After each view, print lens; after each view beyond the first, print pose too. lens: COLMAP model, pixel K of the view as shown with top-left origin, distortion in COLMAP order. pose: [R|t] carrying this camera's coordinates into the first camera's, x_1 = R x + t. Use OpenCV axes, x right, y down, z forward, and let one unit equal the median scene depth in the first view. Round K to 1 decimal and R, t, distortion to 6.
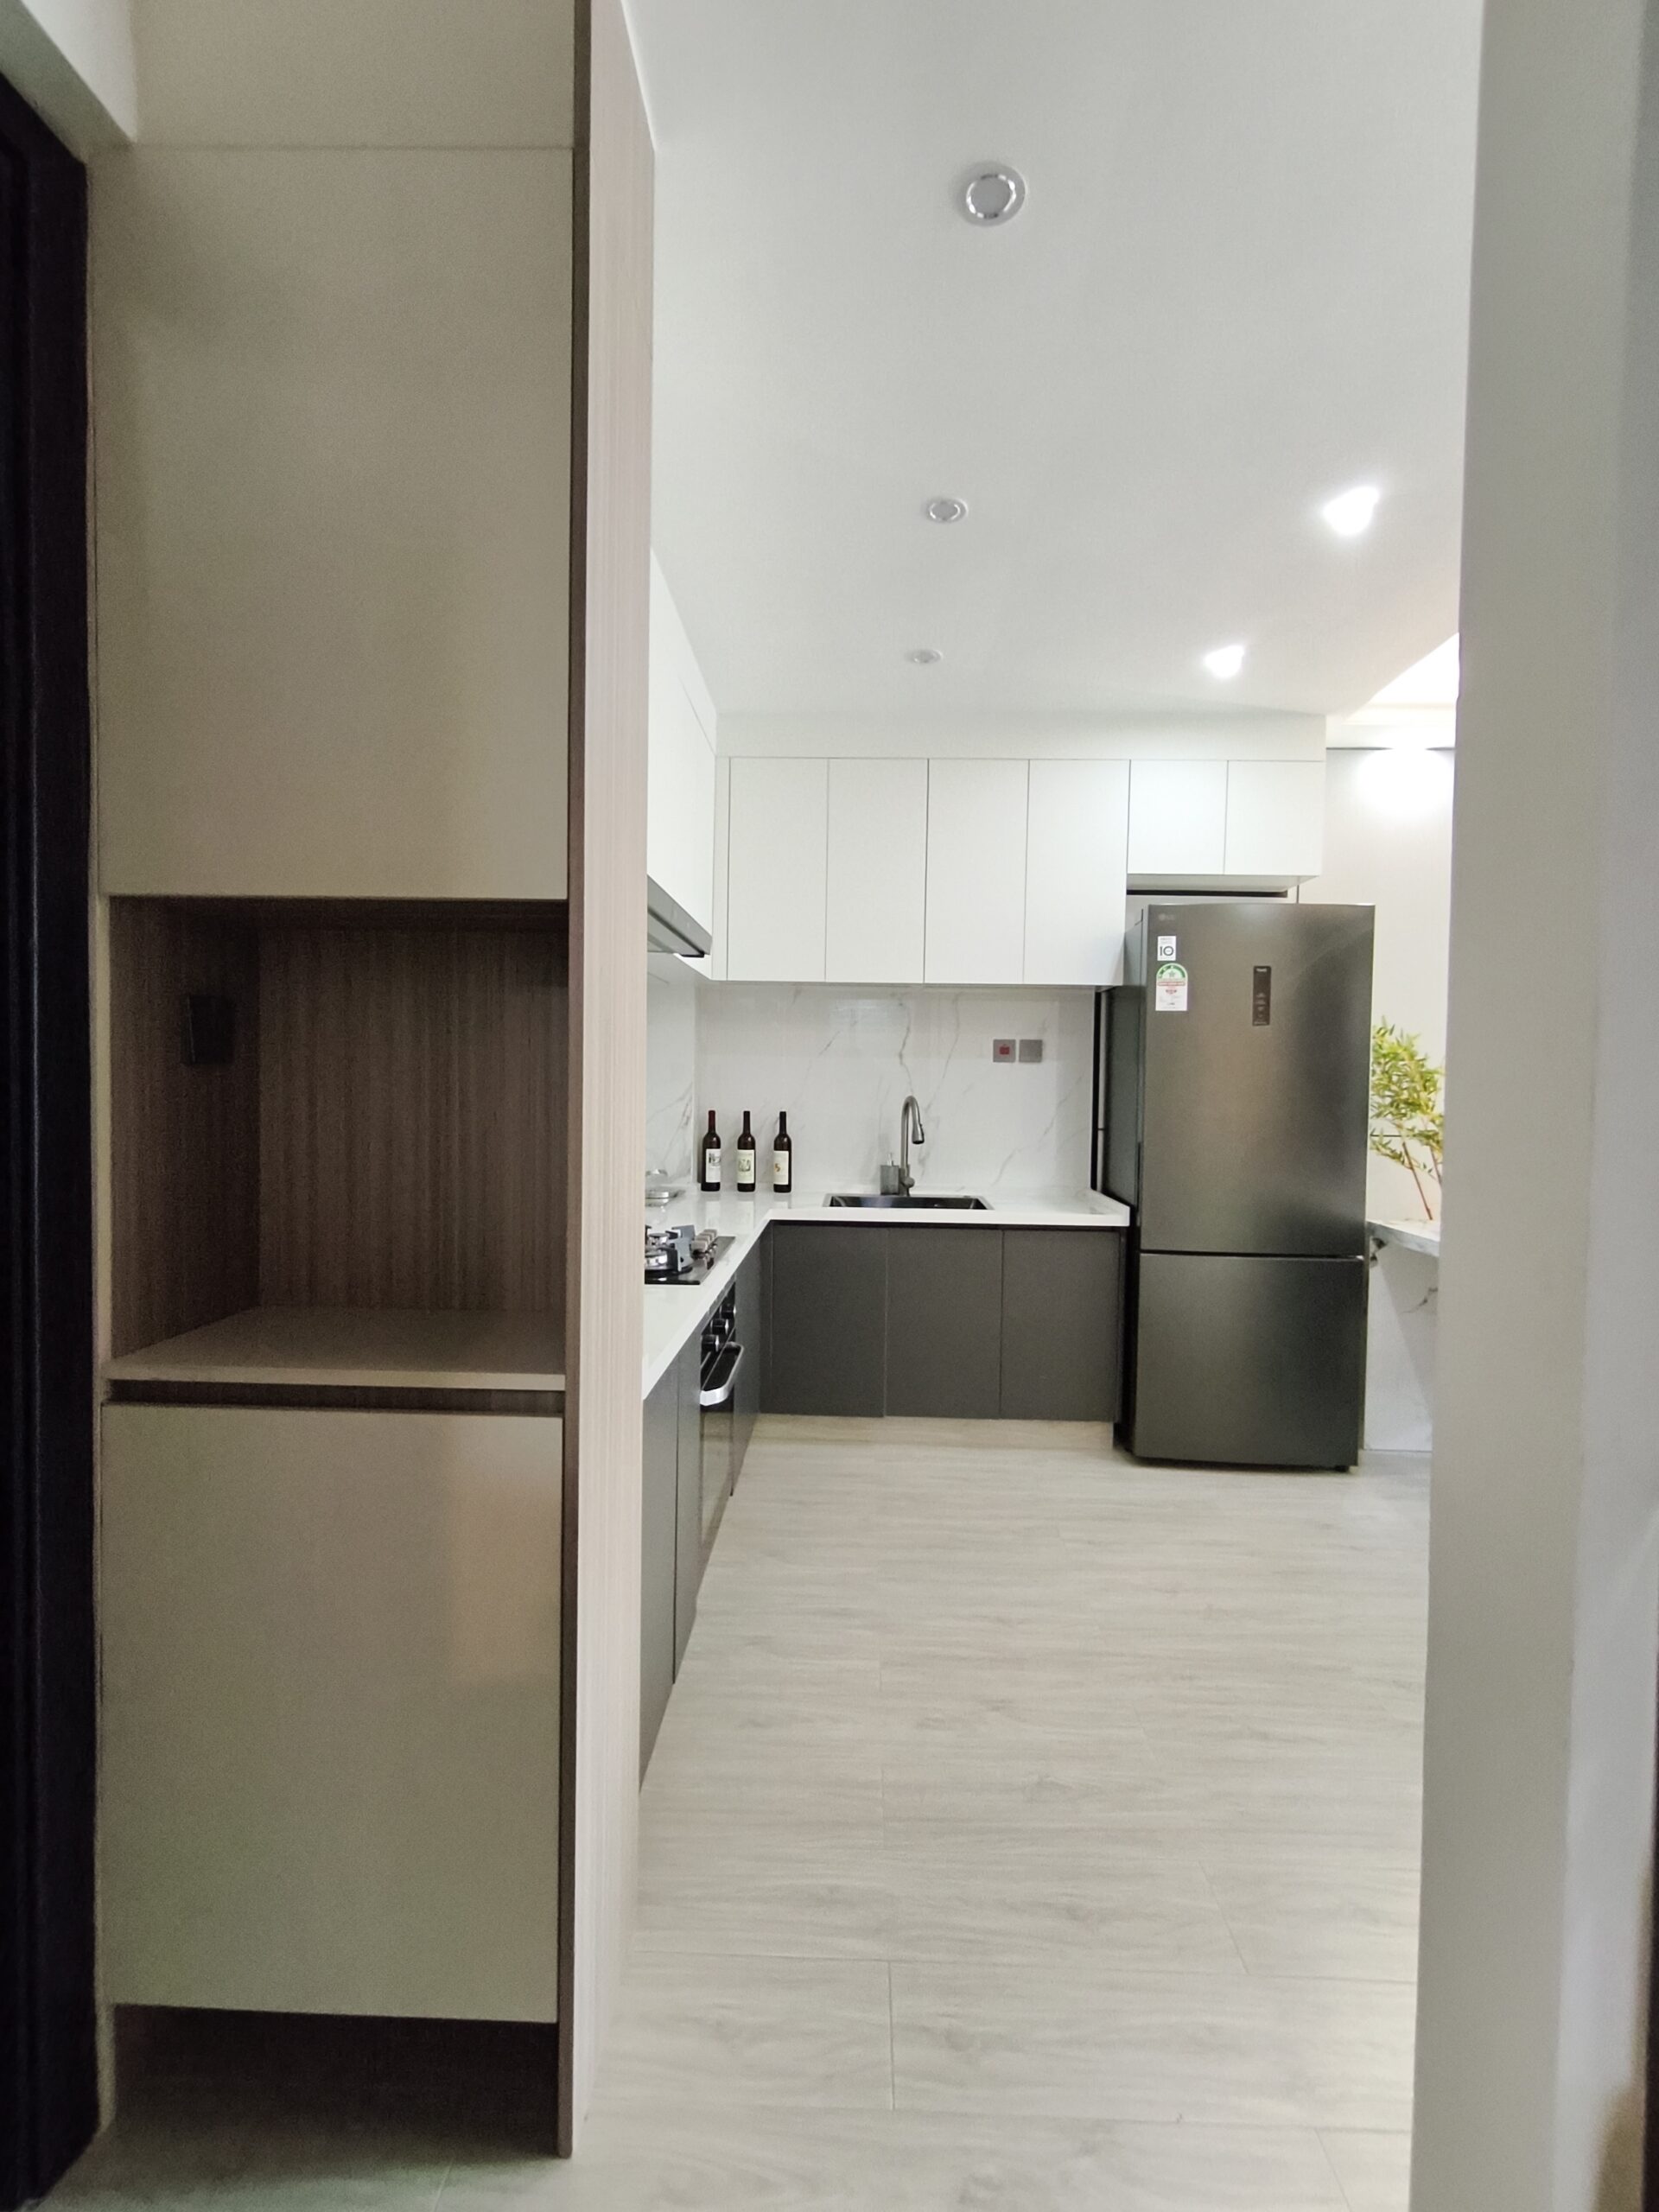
lens RADIAL K [[986.2, 0, 786.3], [0, 986.2, 1110.2], [0, 0, 1]] dist [0.010212, -0.001645]
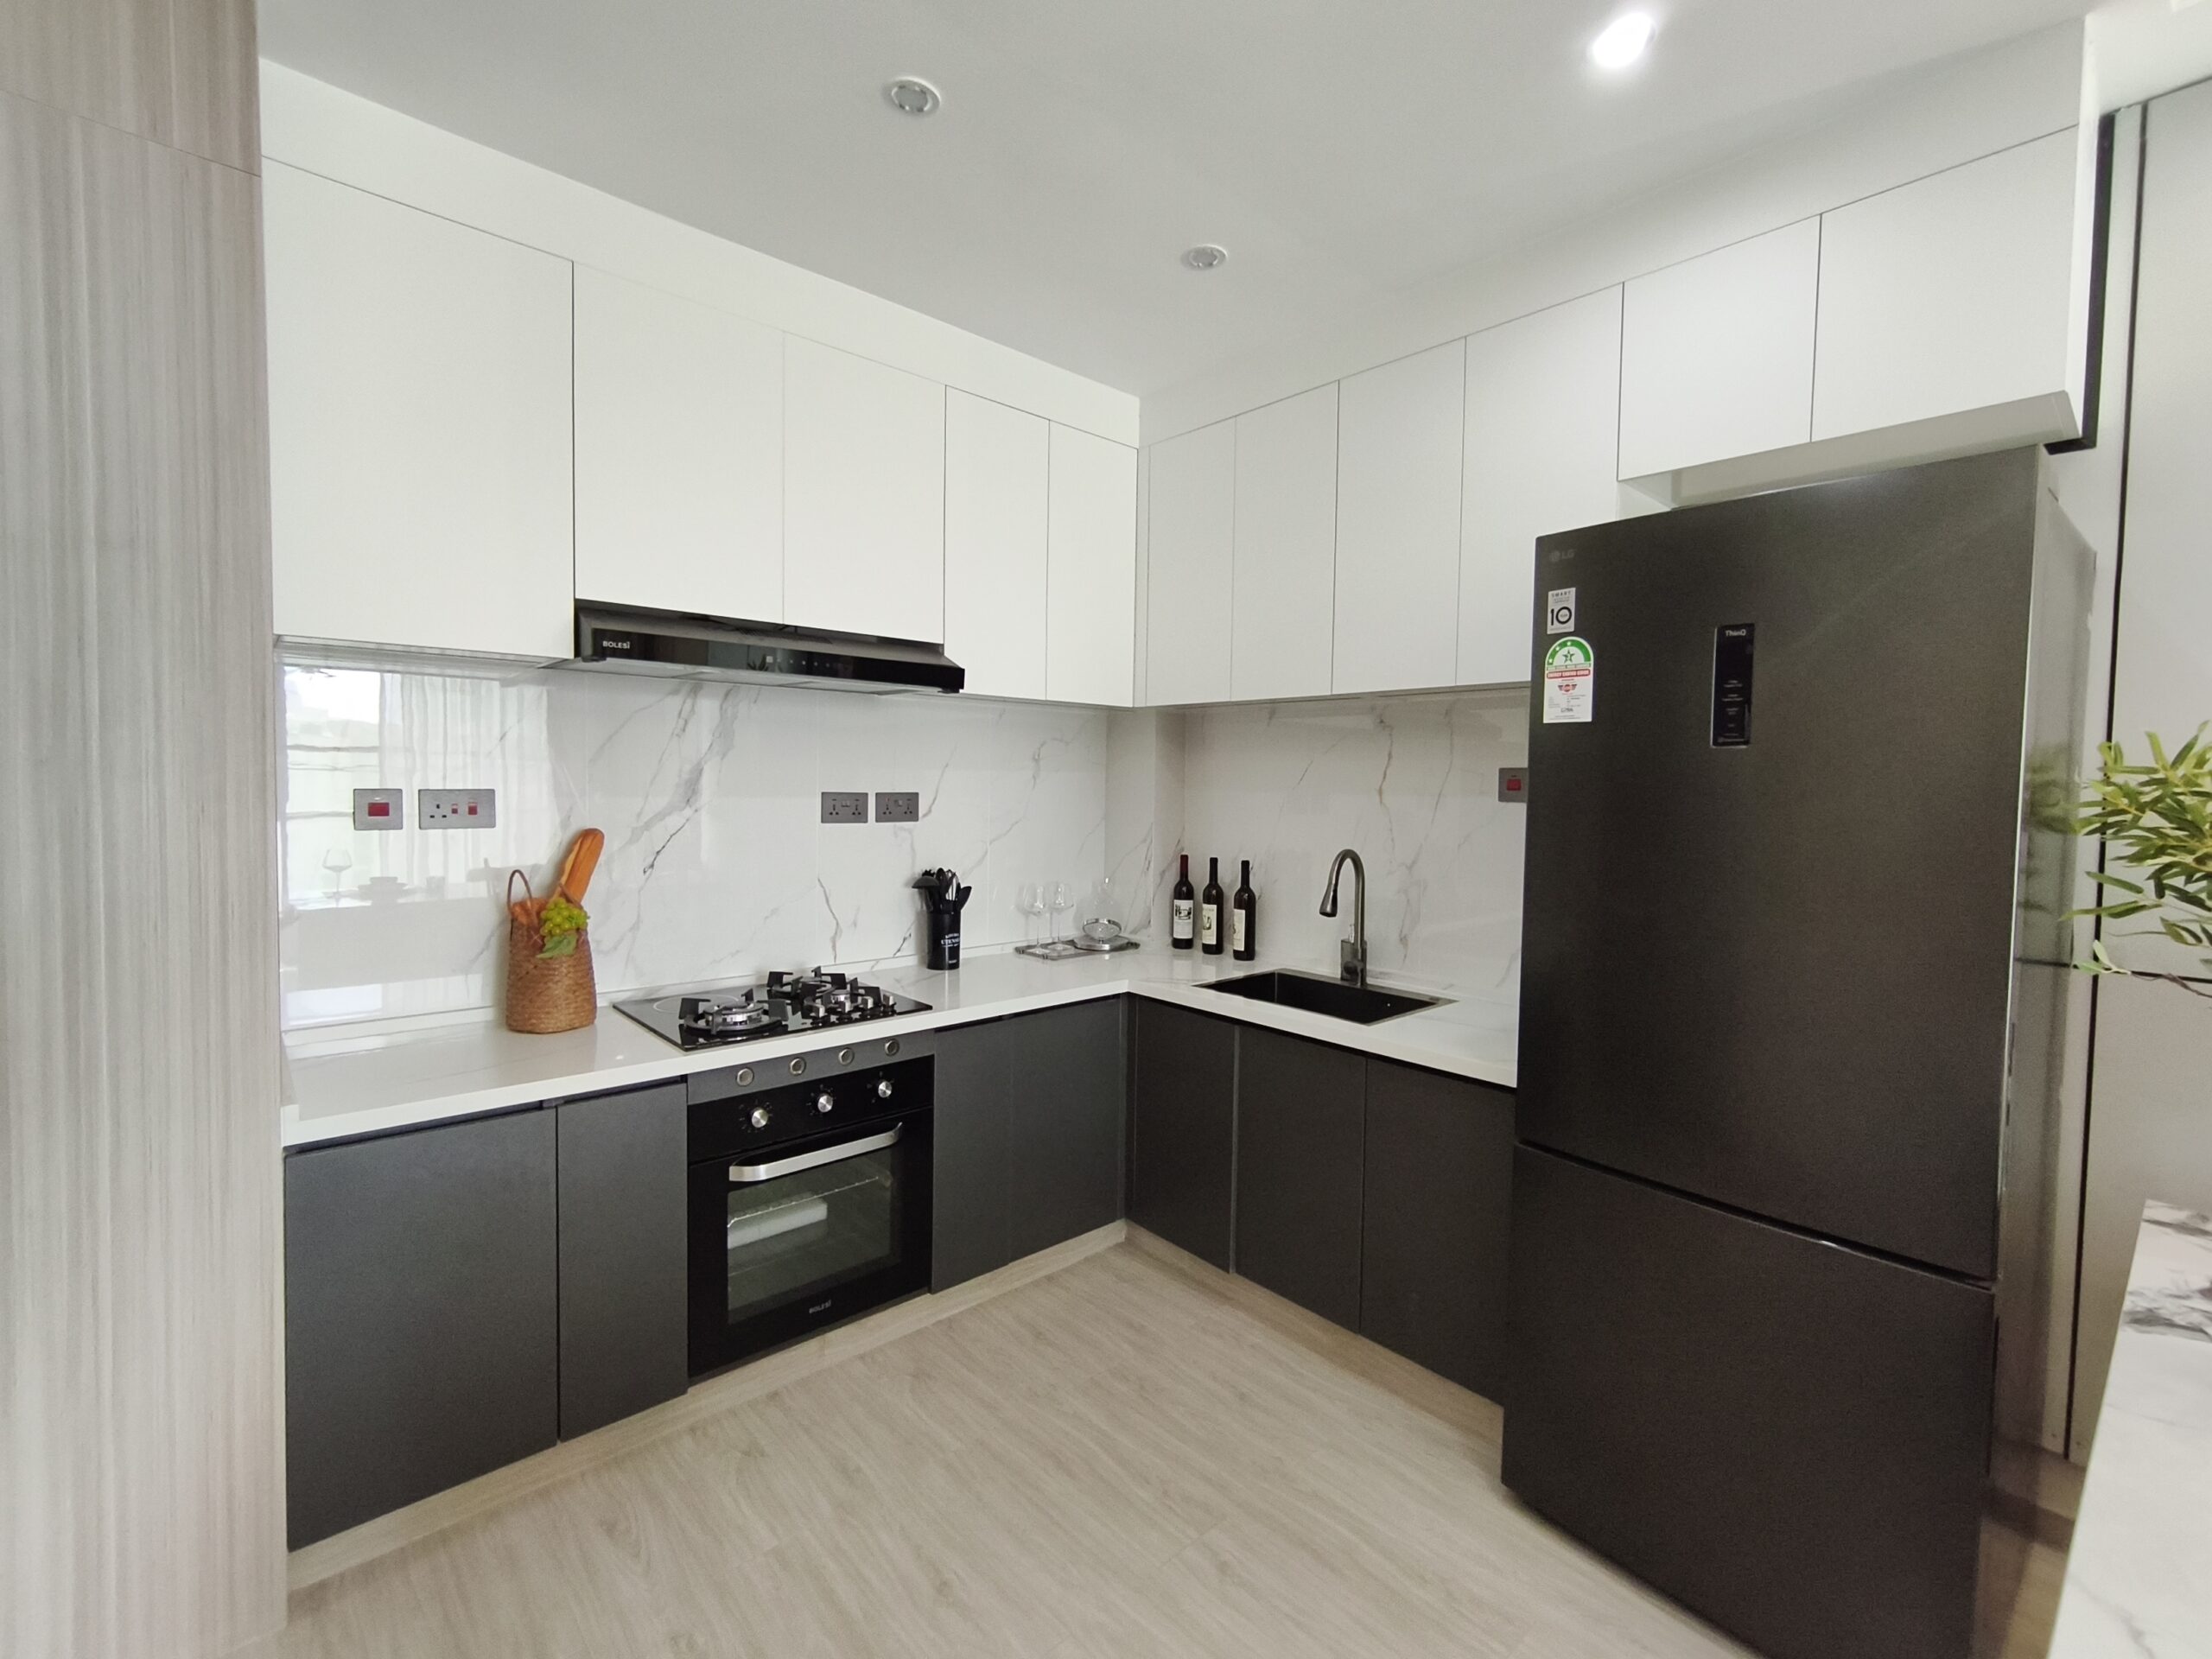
lens RADIAL K [[986.2, 0, 1083.2], [0, 986.2, 824.8], [0, 0, 1]] dist [0.010212, -0.001645]
pose [[0.708077, 0.027441, -0.705602, 0.592263], [-0.028244, 0.999546, 0.010530, -0.040949], [0.705570, 0.012473, 0.708531, 0.412764]]
